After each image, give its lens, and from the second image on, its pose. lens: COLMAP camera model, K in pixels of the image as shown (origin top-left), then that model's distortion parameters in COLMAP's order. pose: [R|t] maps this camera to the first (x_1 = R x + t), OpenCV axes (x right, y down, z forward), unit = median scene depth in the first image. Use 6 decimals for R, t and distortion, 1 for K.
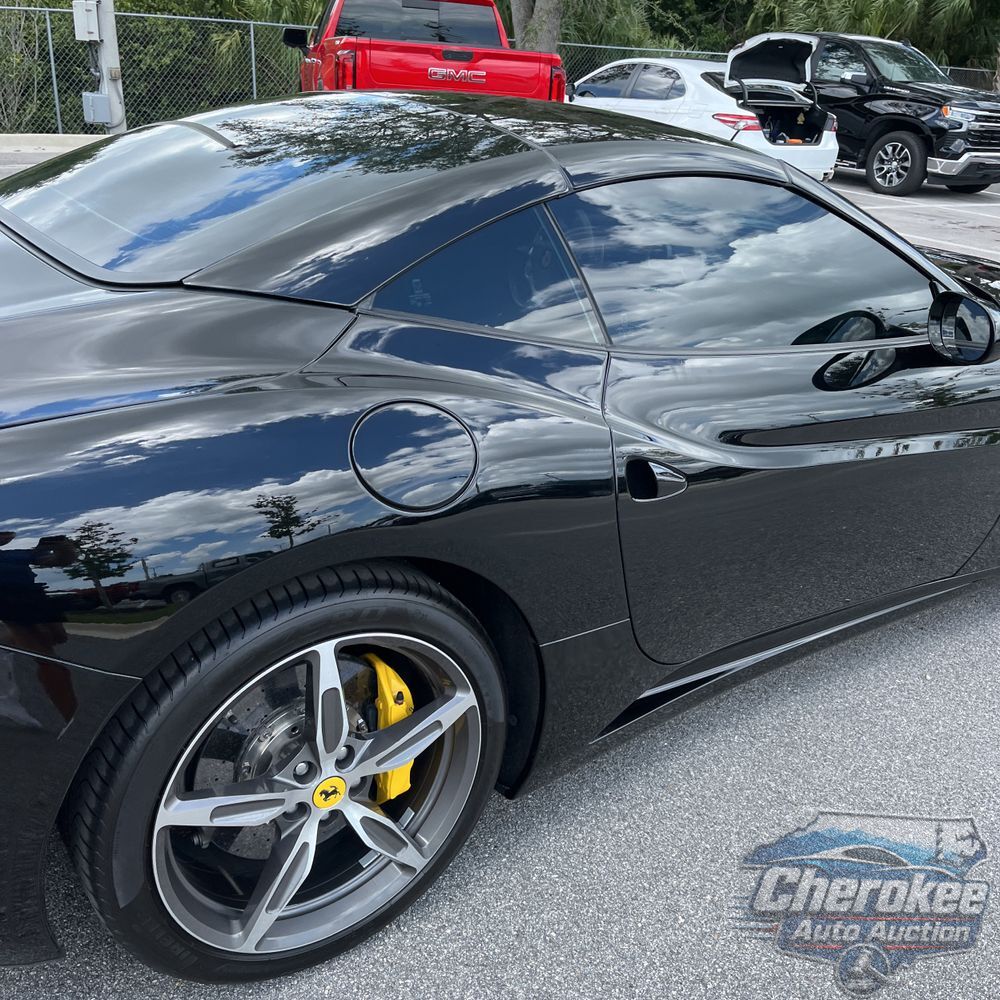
lens RADIAL K [[1016.8, 0, 500.0], [0, 1016.8, 500.0], [0, 0, 1]] dist [0.031886, -0.028535]
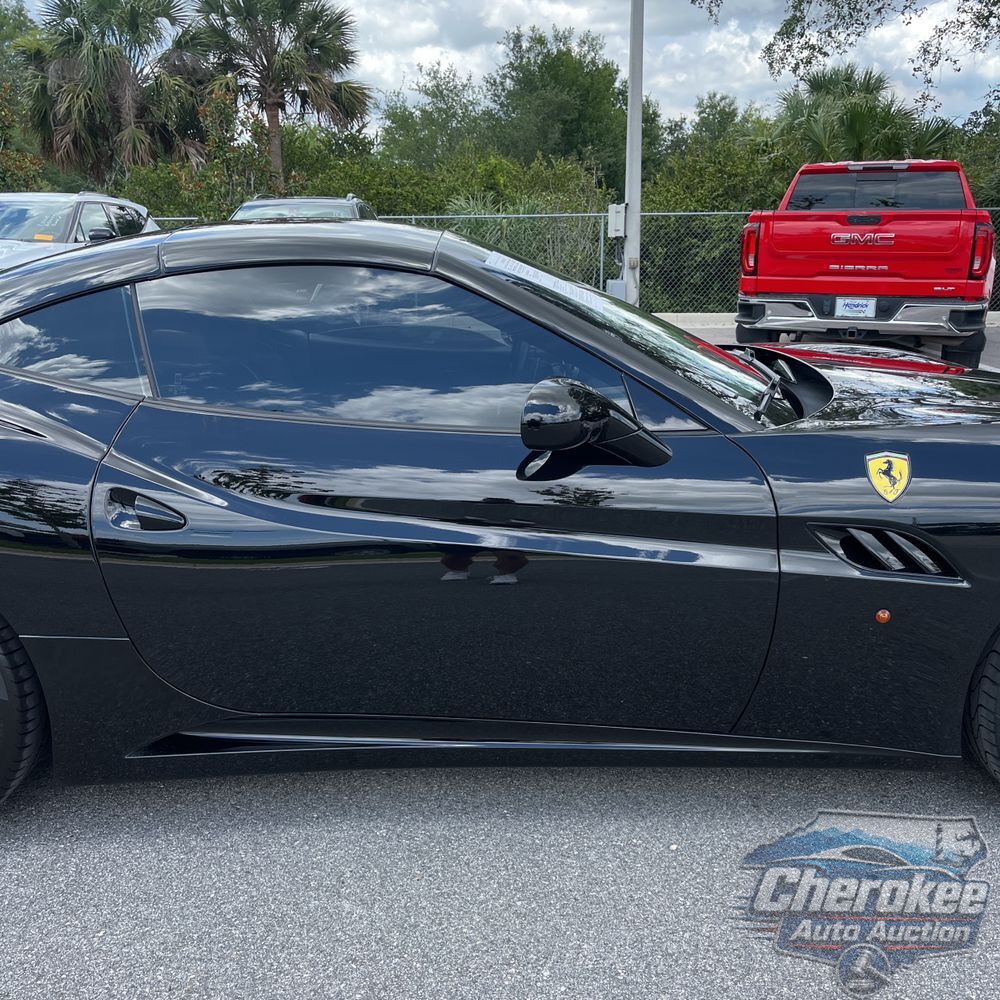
lens RADIAL K [[1016.8, 0, 500.0], [0, 1016.8, 500.0], [0, 0, 1]] dist [0.031886, -0.028535]
pose [[0.822050, 0.080949, -0.563632, 0.179538], [-0.178276, 0.976667, -0.119743, 0.006424], [0.540788, 0.198917, 0.817301, 0.043770]]
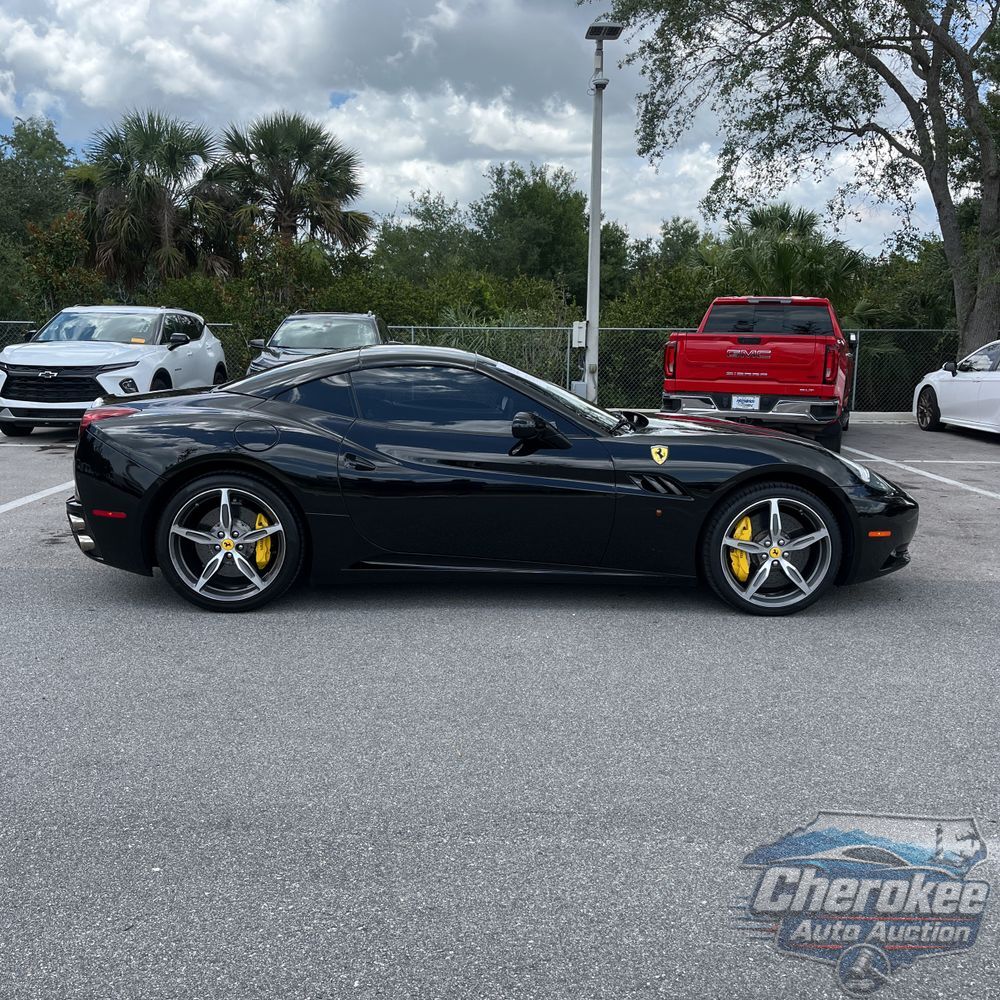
lens RADIAL K [[1016.8, 0, 500.0], [0, 1016.8, 500.0], [0, 0, 1]] dist [0.031886, -0.028535]
pose [[0.835139, 0.038155, -0.548714, 0.320100], [-0.187468, 0.957606, -0.218737, 0.097618], [0.517106, 0.285542, 0.806887, -0.160996]]
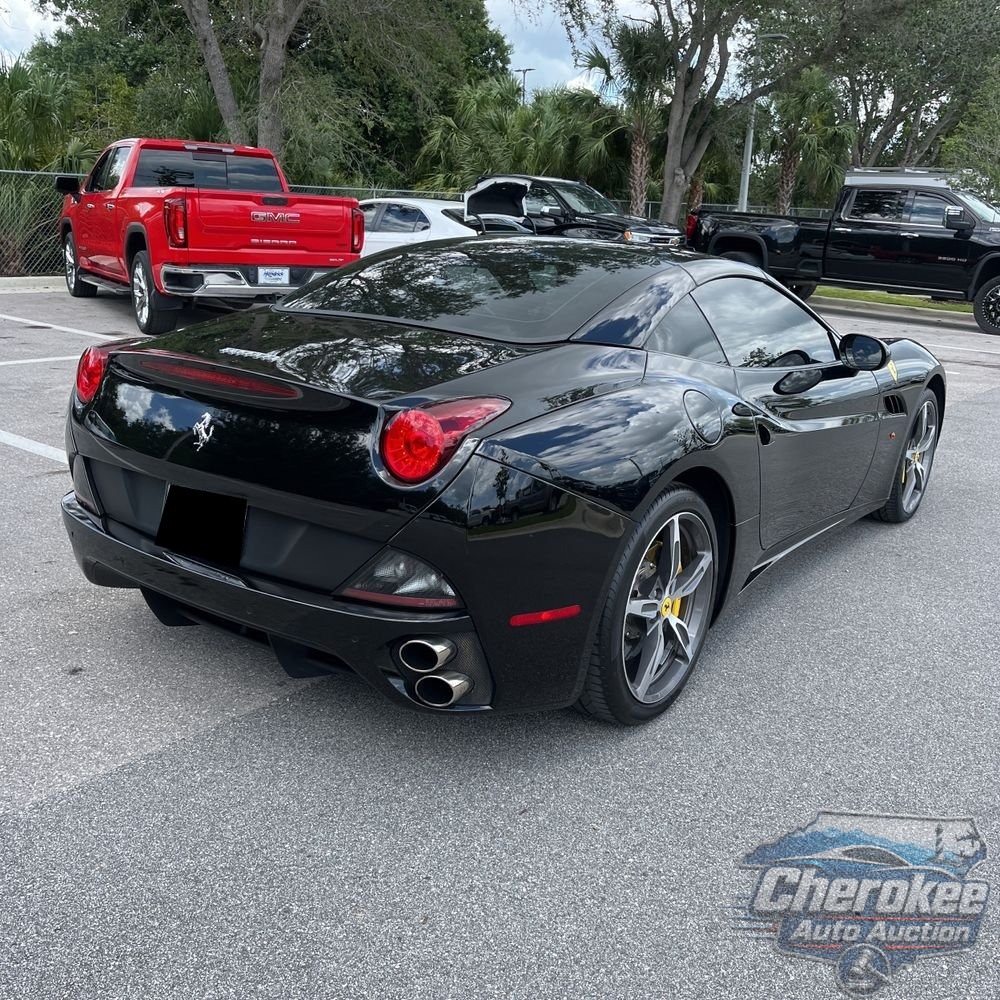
lens RADIAL K [[1016.8, 0, 500.0], [0, 1016.8, 500.0], [0, 0, 1]] dist [0.031886, -0.028535]
pose [[0.947747, -0.105623, 0.301031, -0.134035], [0.139049, 0.986021, -0.091806, 0.031984], [-0.287126, 0.128867, 0.949185, -0.098860]]
